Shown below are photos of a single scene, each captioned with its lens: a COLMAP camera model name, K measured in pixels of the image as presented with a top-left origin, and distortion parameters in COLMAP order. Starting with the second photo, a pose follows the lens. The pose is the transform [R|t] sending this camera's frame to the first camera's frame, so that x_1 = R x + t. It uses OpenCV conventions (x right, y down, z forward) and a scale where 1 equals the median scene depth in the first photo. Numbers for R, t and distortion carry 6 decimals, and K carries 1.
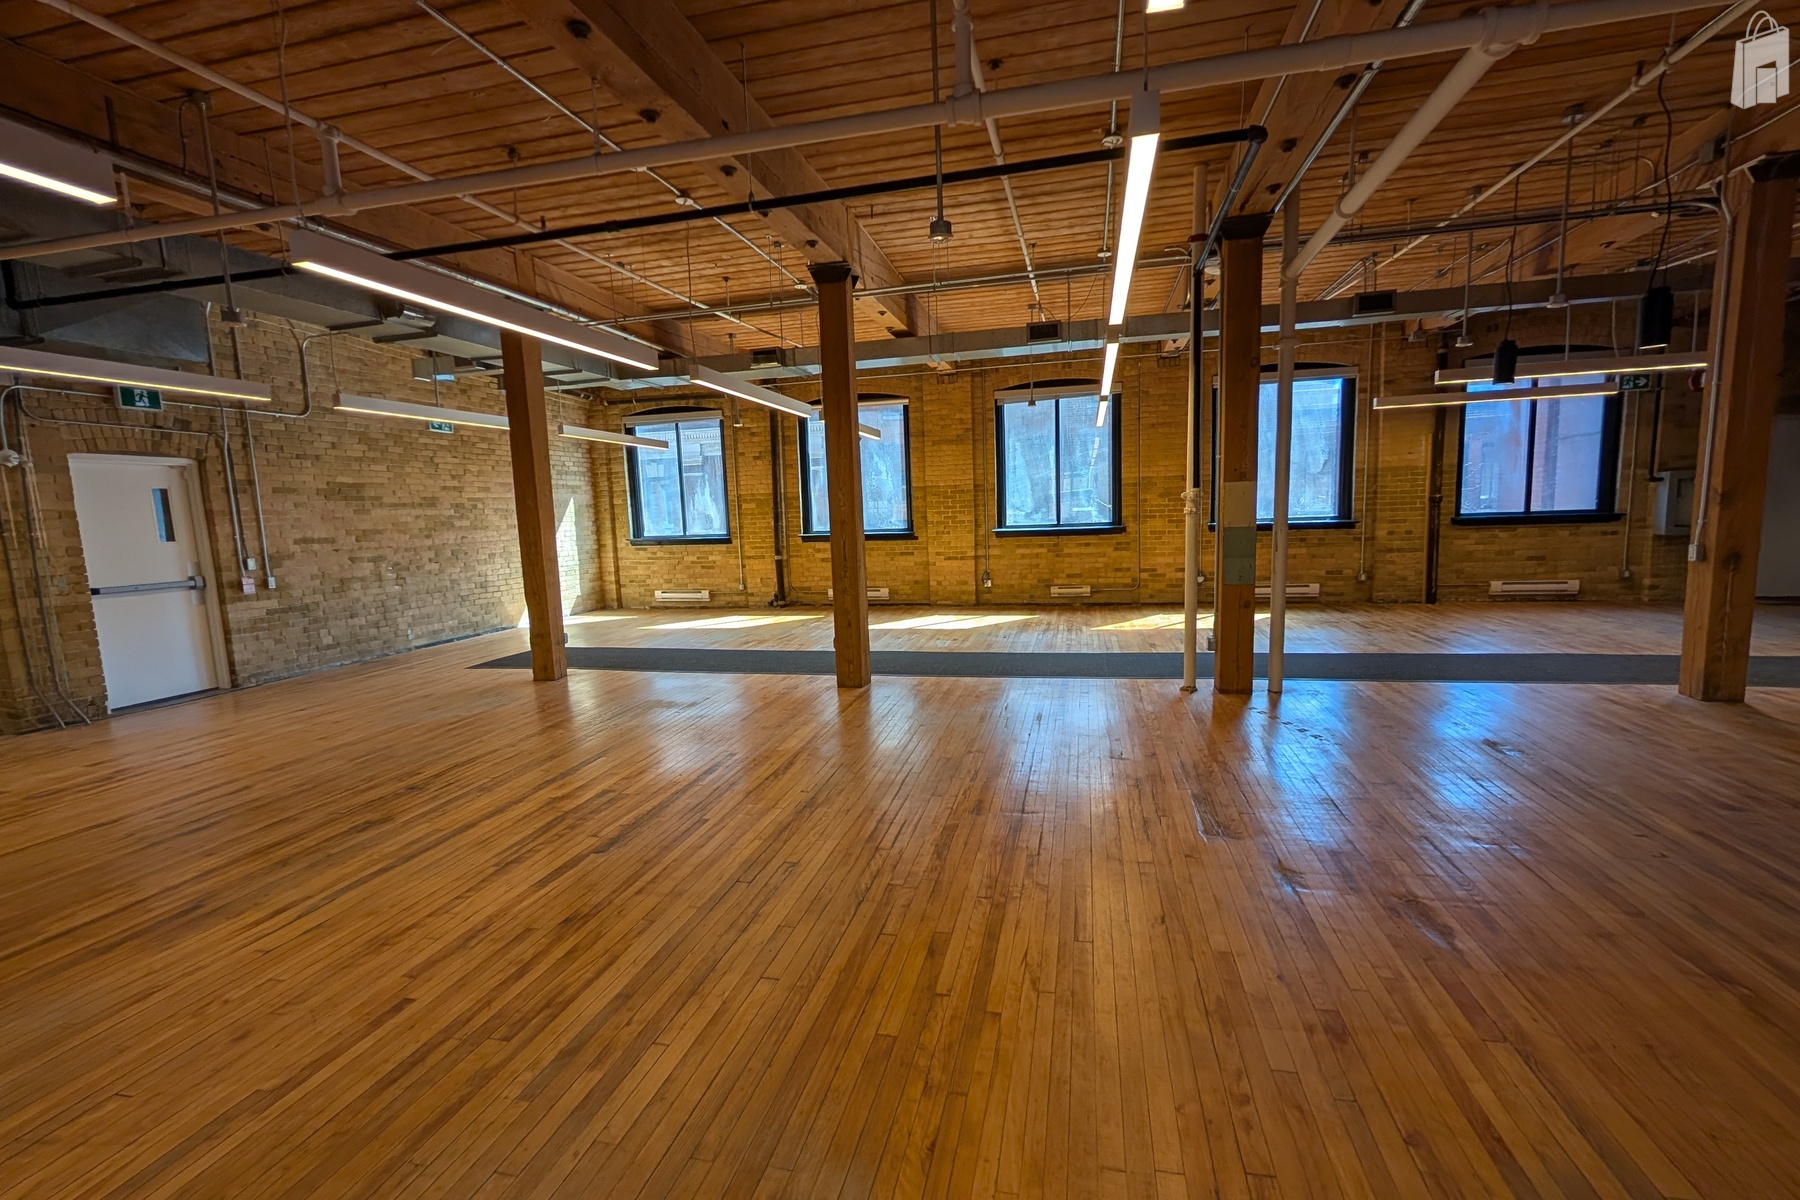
lens RADIAL K [[774.7, 0, 897.4], [0, 774.7, 603.3], [0, 0, 1]] dist [0.003095, 0.000626]
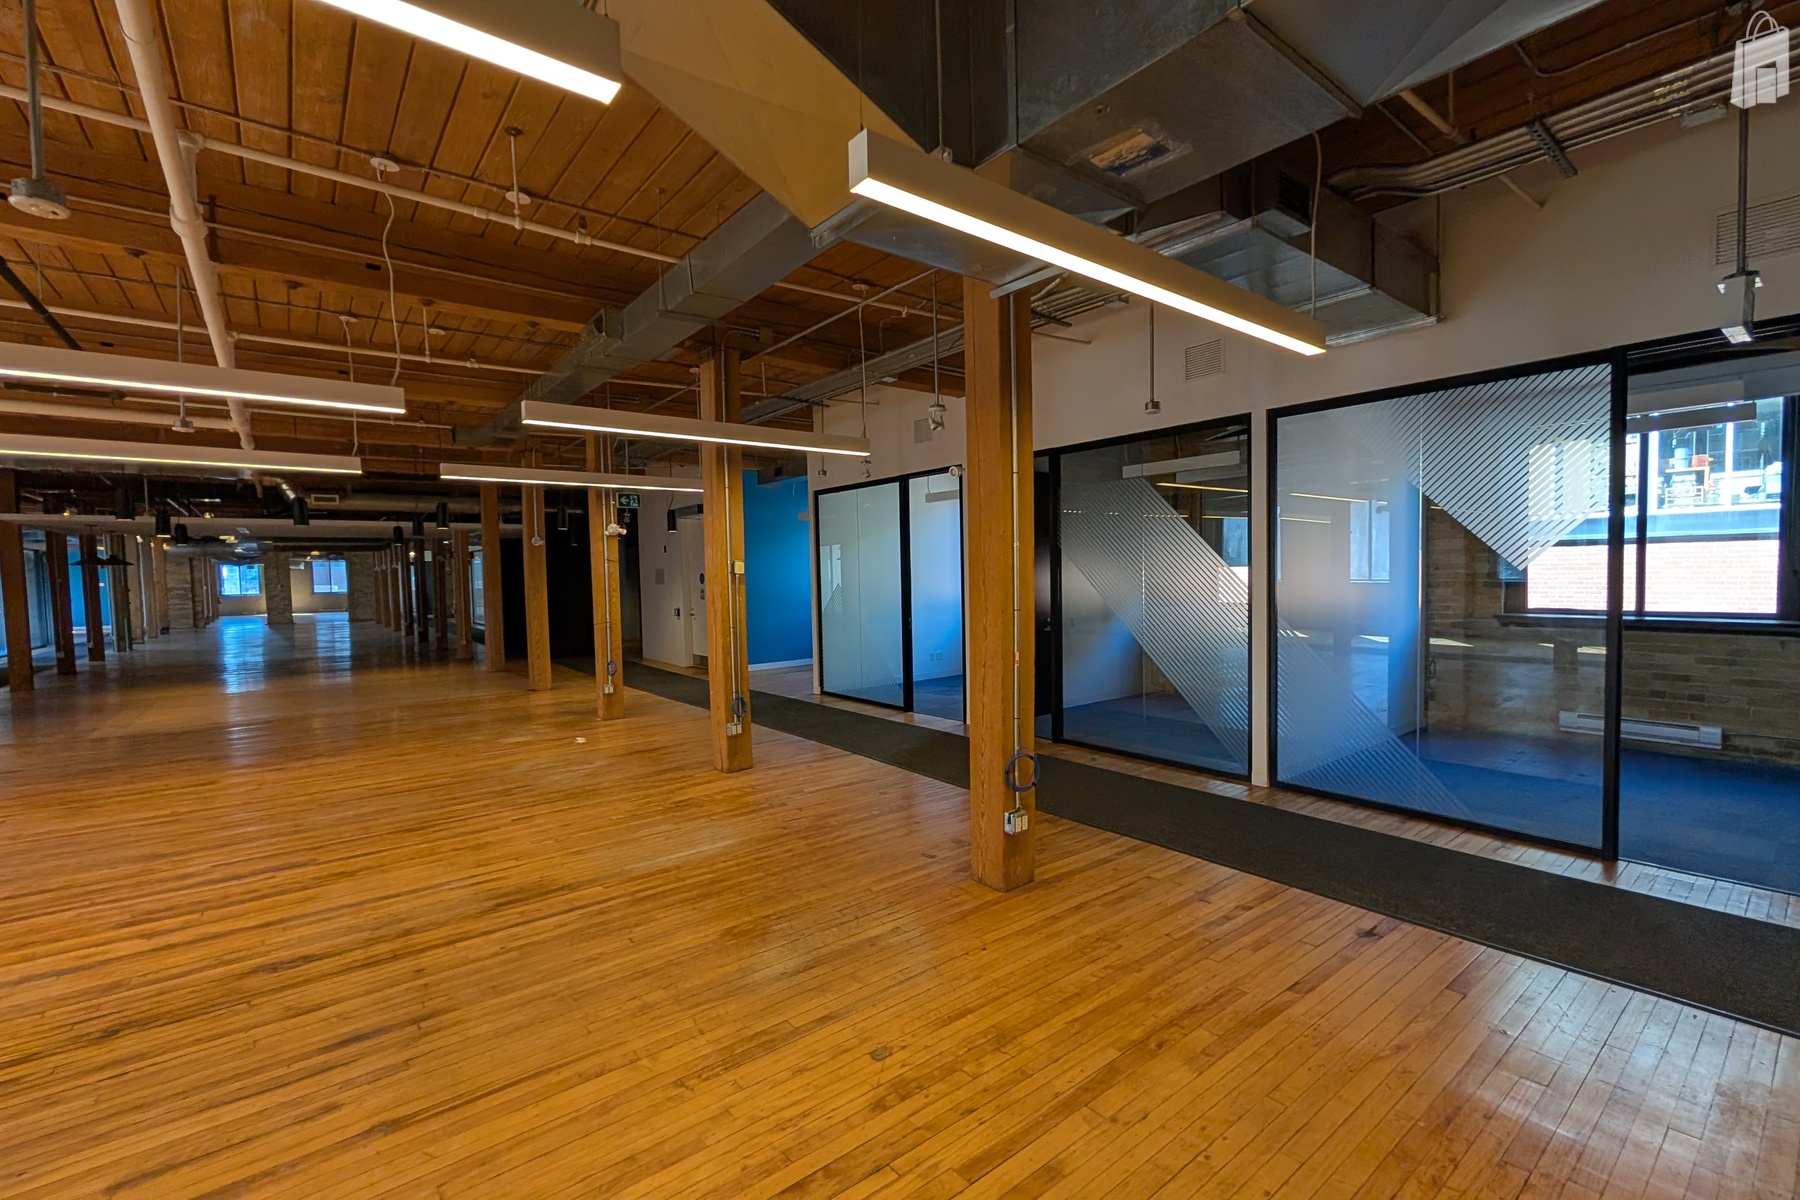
lens RADIAL K [[774.7, 0, 911.0], [0, 774.7, 600.6], [0, 0, 1]] dist [0.003095, 0.000626]
pose [[-0.791925, 0.025953, 0.610066, -1.574525], [0.124004, 0.985113, 0.119060, -0.099899], [-0.597894, 0.169937, -0.783354, 1.084999]]
